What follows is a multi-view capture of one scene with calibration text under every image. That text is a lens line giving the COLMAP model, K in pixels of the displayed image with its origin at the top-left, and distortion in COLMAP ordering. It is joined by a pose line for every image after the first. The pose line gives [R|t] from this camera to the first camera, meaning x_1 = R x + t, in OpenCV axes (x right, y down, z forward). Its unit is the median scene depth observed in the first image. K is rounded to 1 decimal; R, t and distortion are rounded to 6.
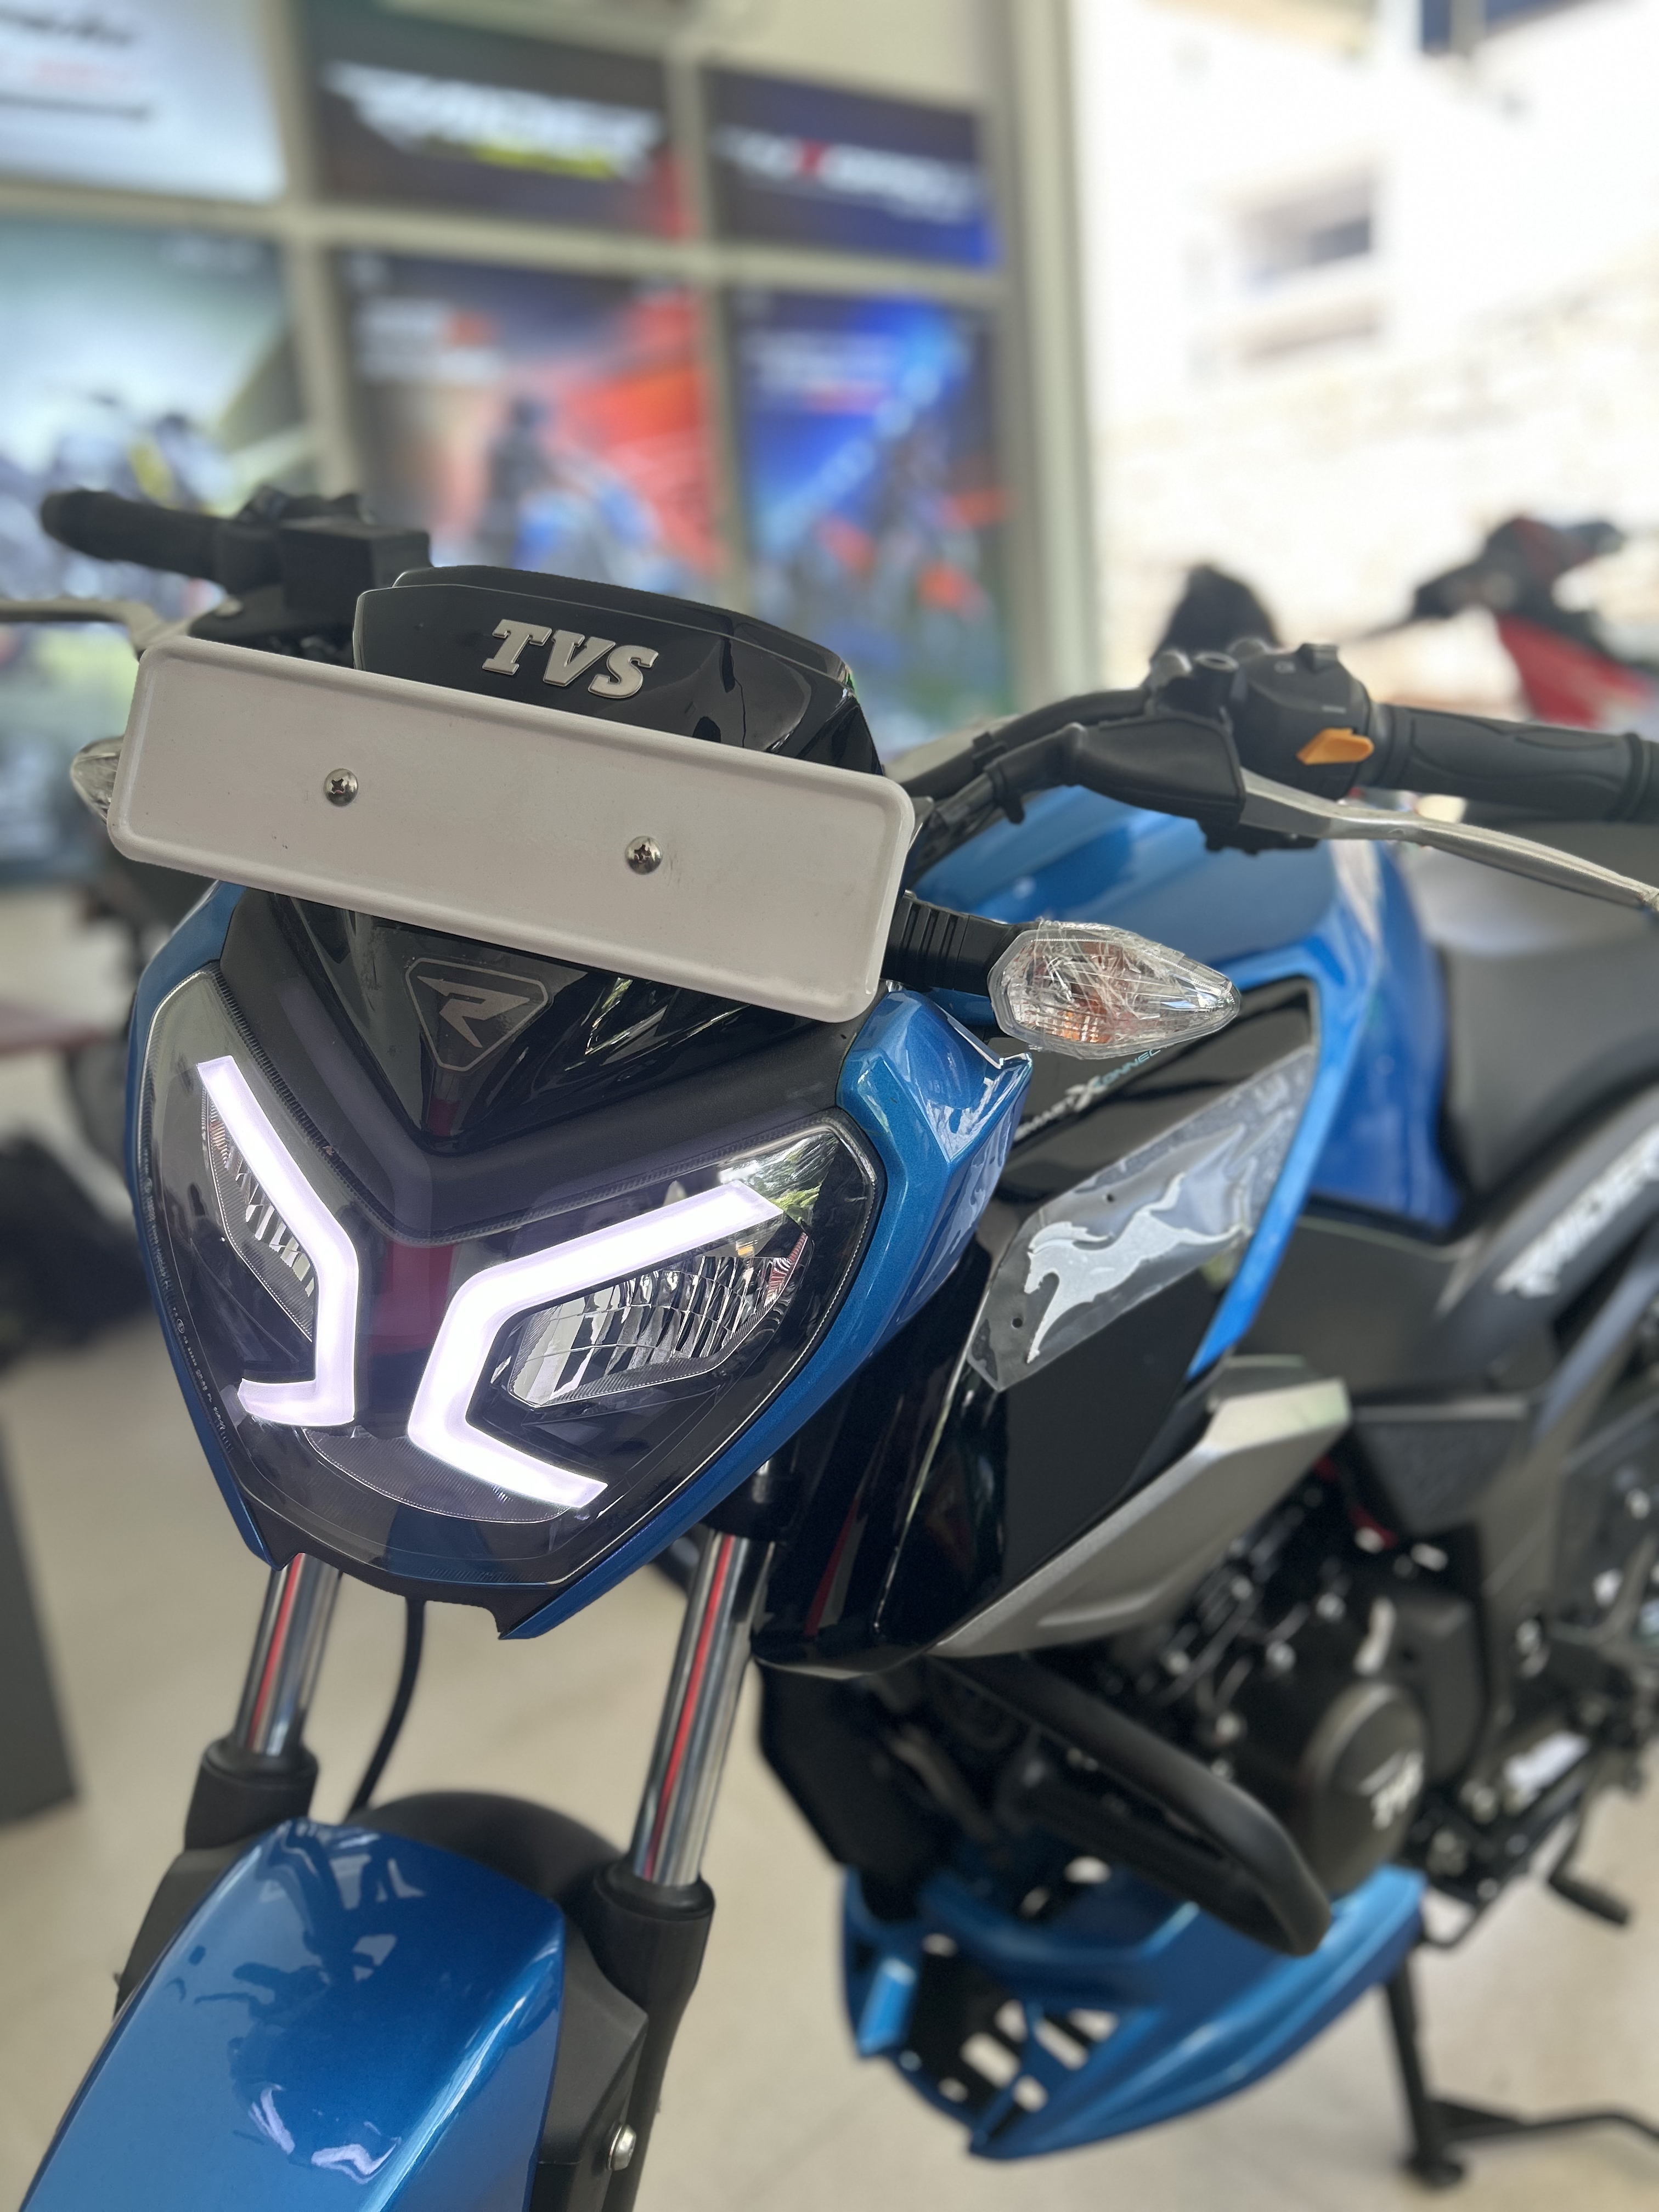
lens RADIAL K [[1678.5, 0, 833.2], [0, 1678.5, 1094.6], [0, 0, 1]] dist [0.006253, -0.043722]
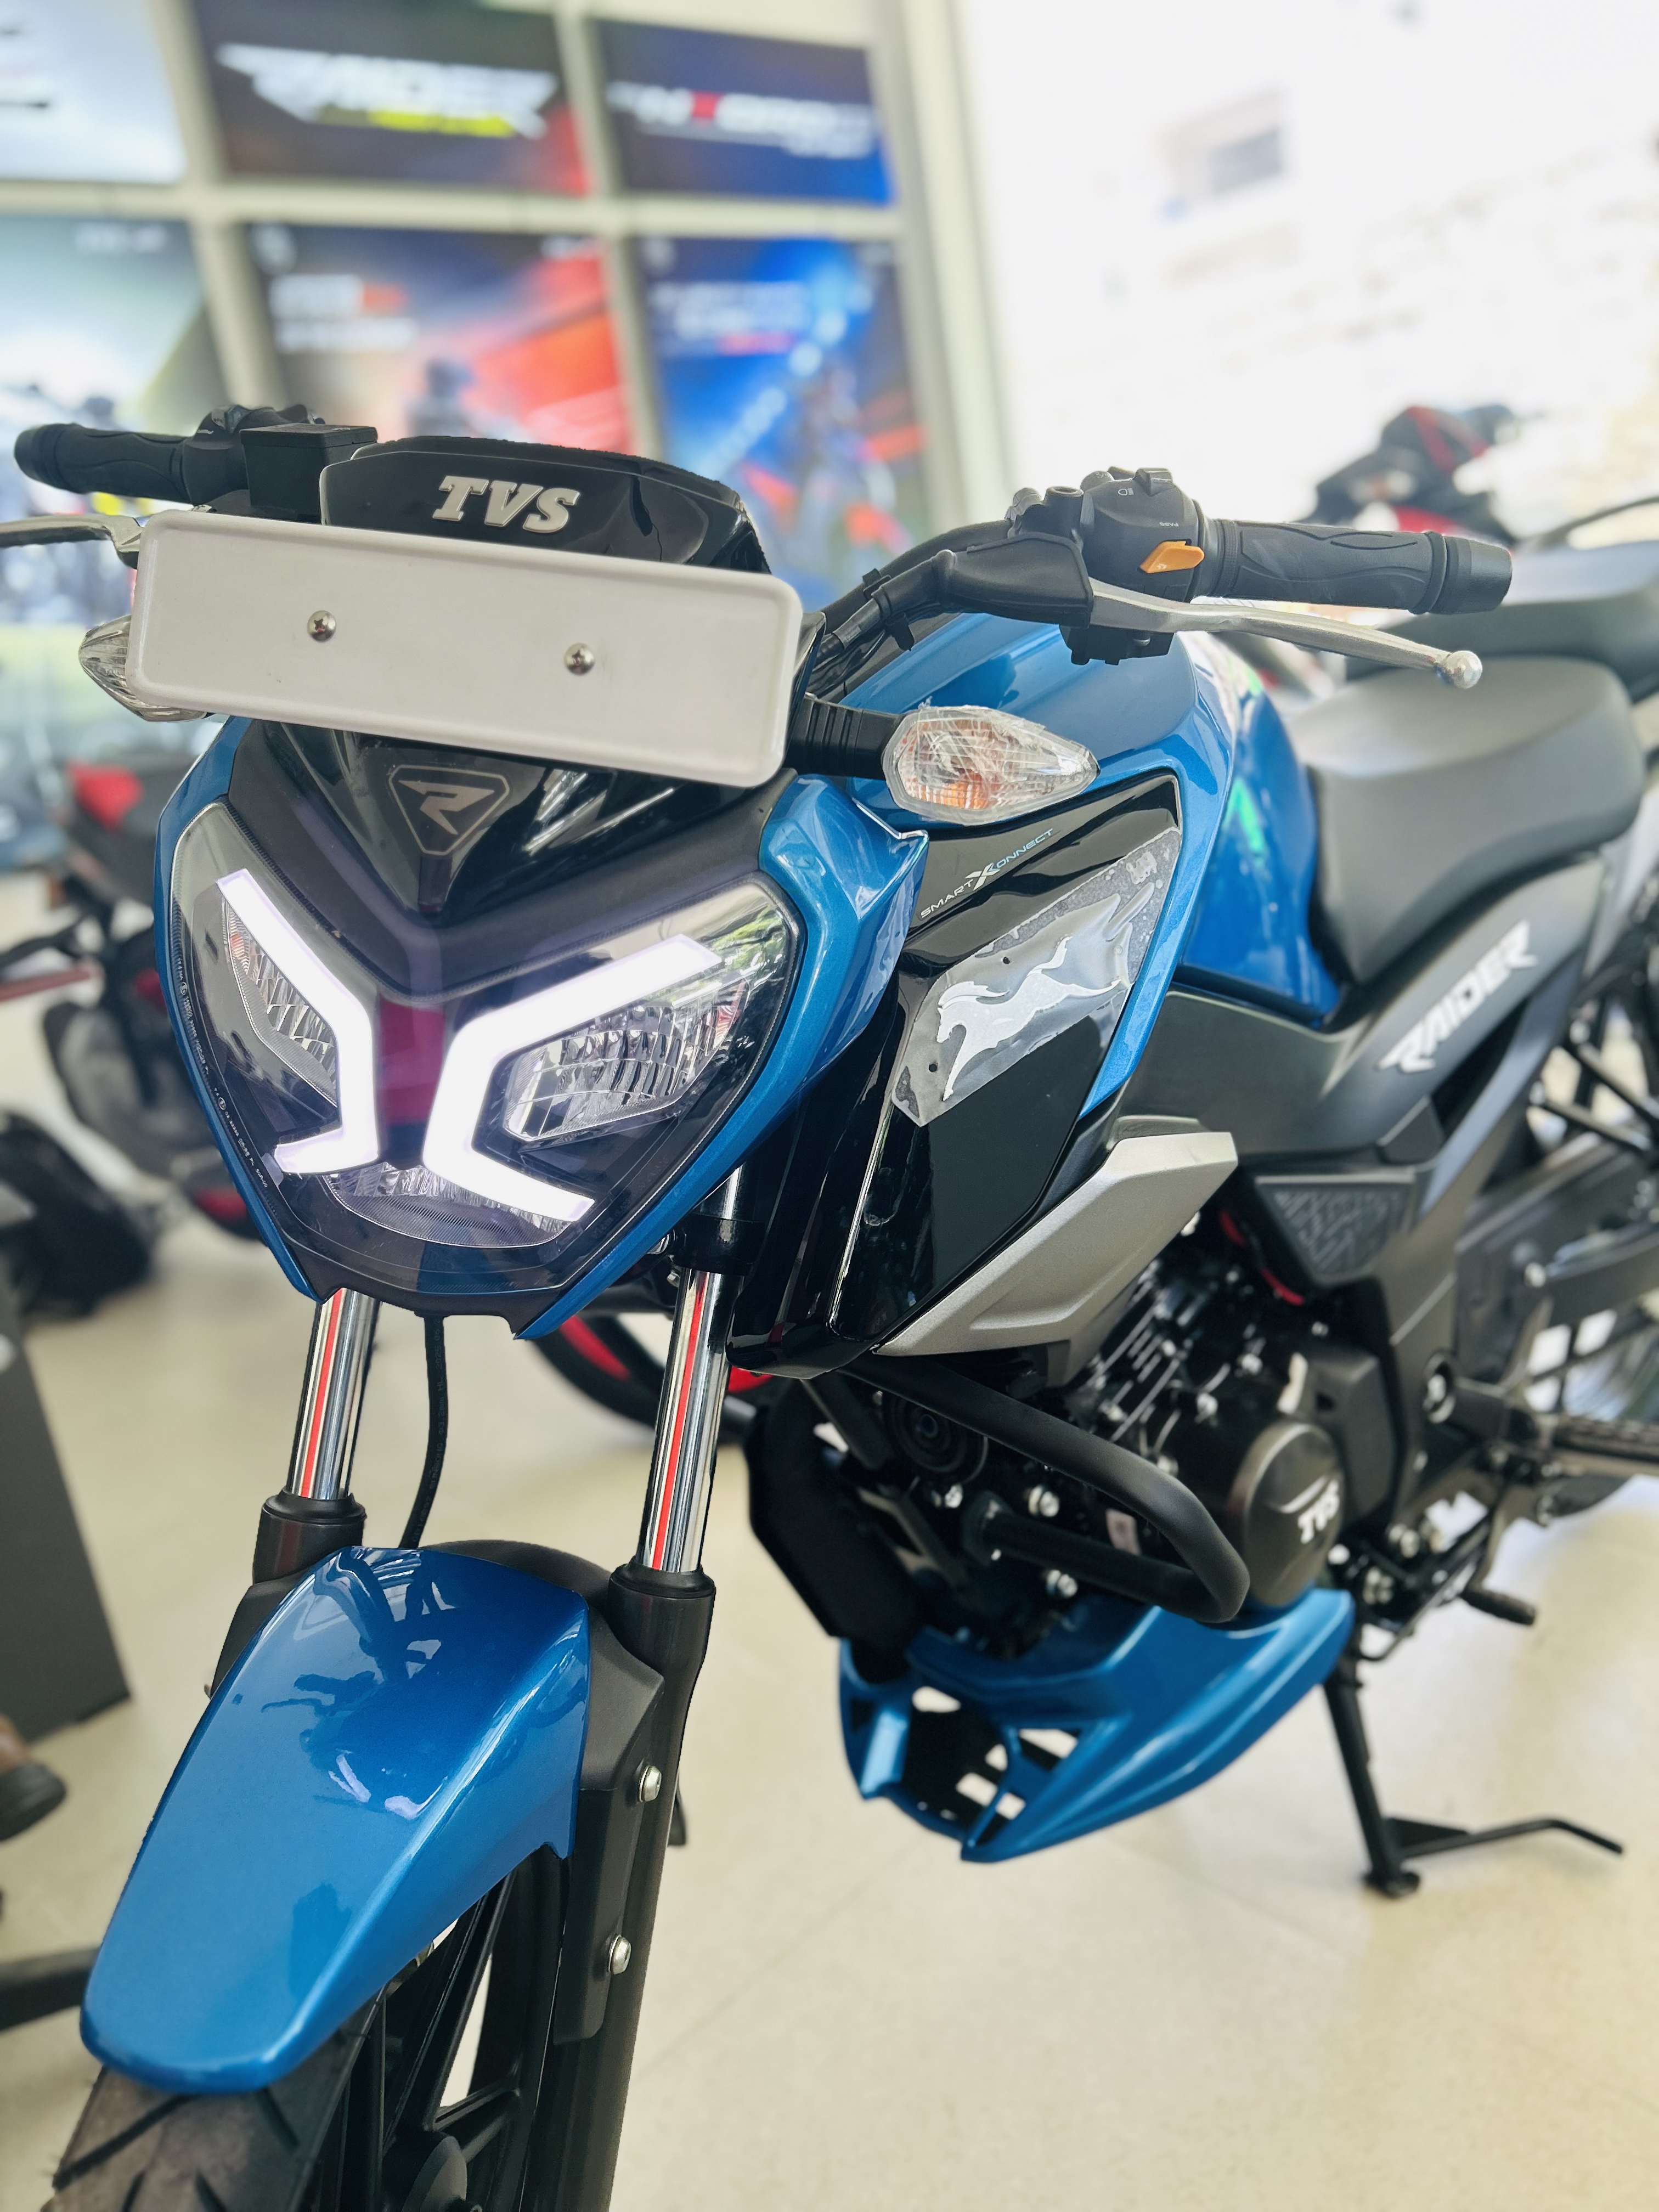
lens RADIAL K [[1678.5, 0, 826.8], [0, 1678.5, 1108.8], [0, 0, 1]] dist [0.006253, -0.043722]
pose [[0.997150, -0.074468, 0.012136, 0.017434], [0.074086, 0.996818, 0.029404, 0.110760], [-0.014287, -0.028421, 0.999494, -0.150653]]
